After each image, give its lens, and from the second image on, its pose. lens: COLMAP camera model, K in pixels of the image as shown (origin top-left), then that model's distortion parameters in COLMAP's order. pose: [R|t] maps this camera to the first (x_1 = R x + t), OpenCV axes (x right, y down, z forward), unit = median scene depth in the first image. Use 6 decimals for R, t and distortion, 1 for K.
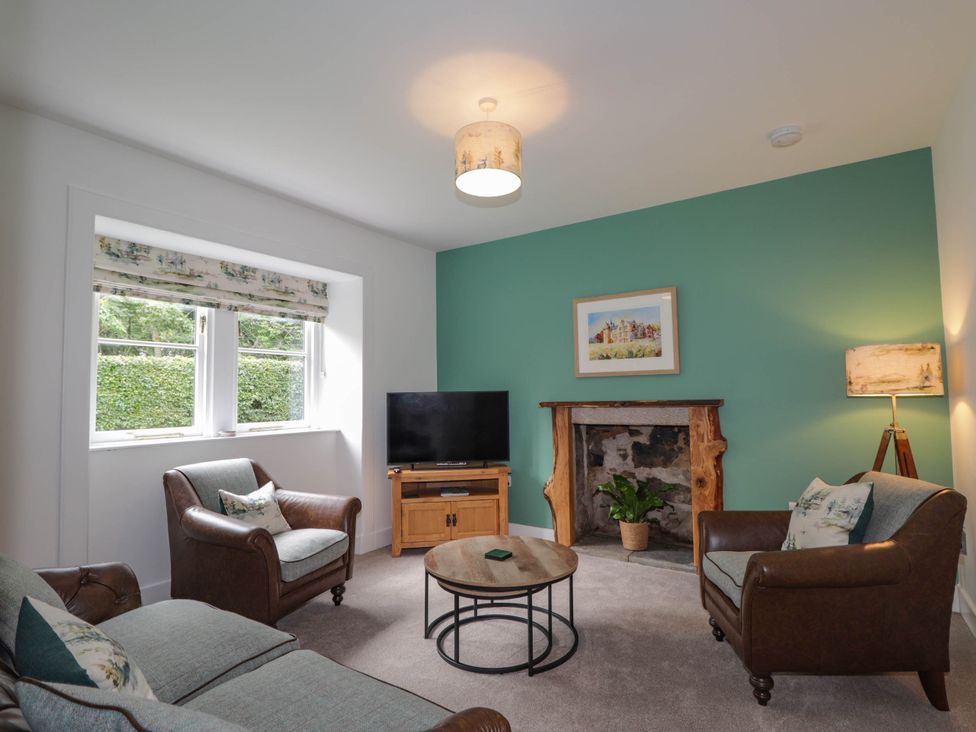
lens RADIAL K [[510.4, 0, 491.0], [0, 510.4, 364.2], [0, 0, 1]] dist [0.001233, -0.013414]
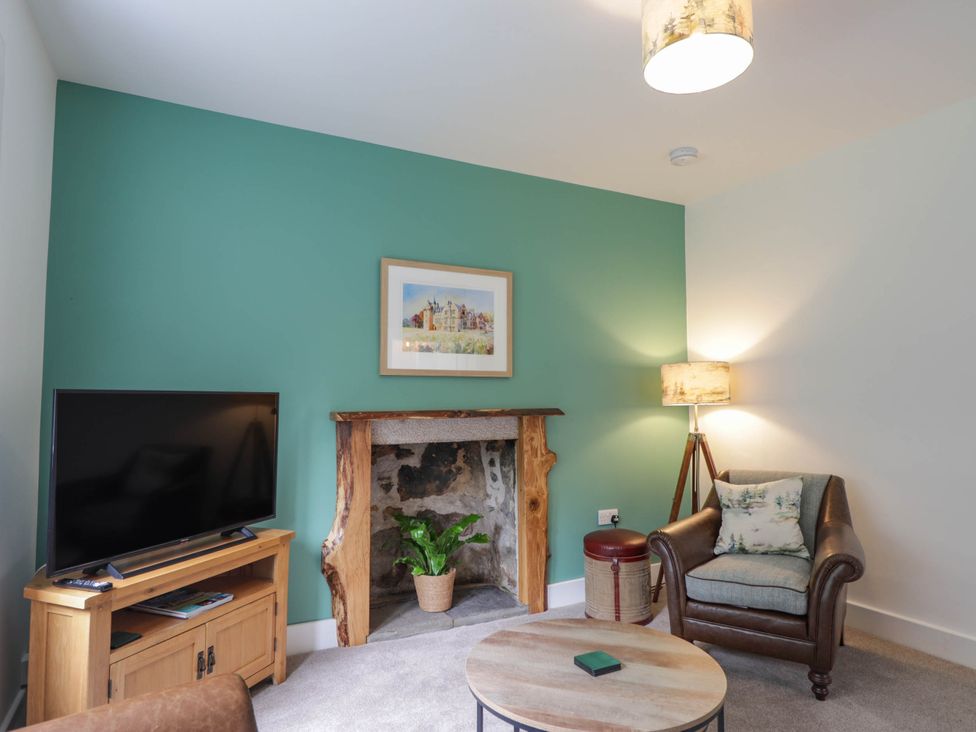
lens RADIAL K [[595.2, 0, 488.0], [0, 595.2, 366.0], [0, 0, 1]] dist [-0.001275, -0.001797]
pose [[0.479662, 0.063587, 0.875146, -0.469816], [-0.059433, 0.997435, -0.039898, 0.038916], [-0.875438, -0.032875, 0.482211, 0.533073]]
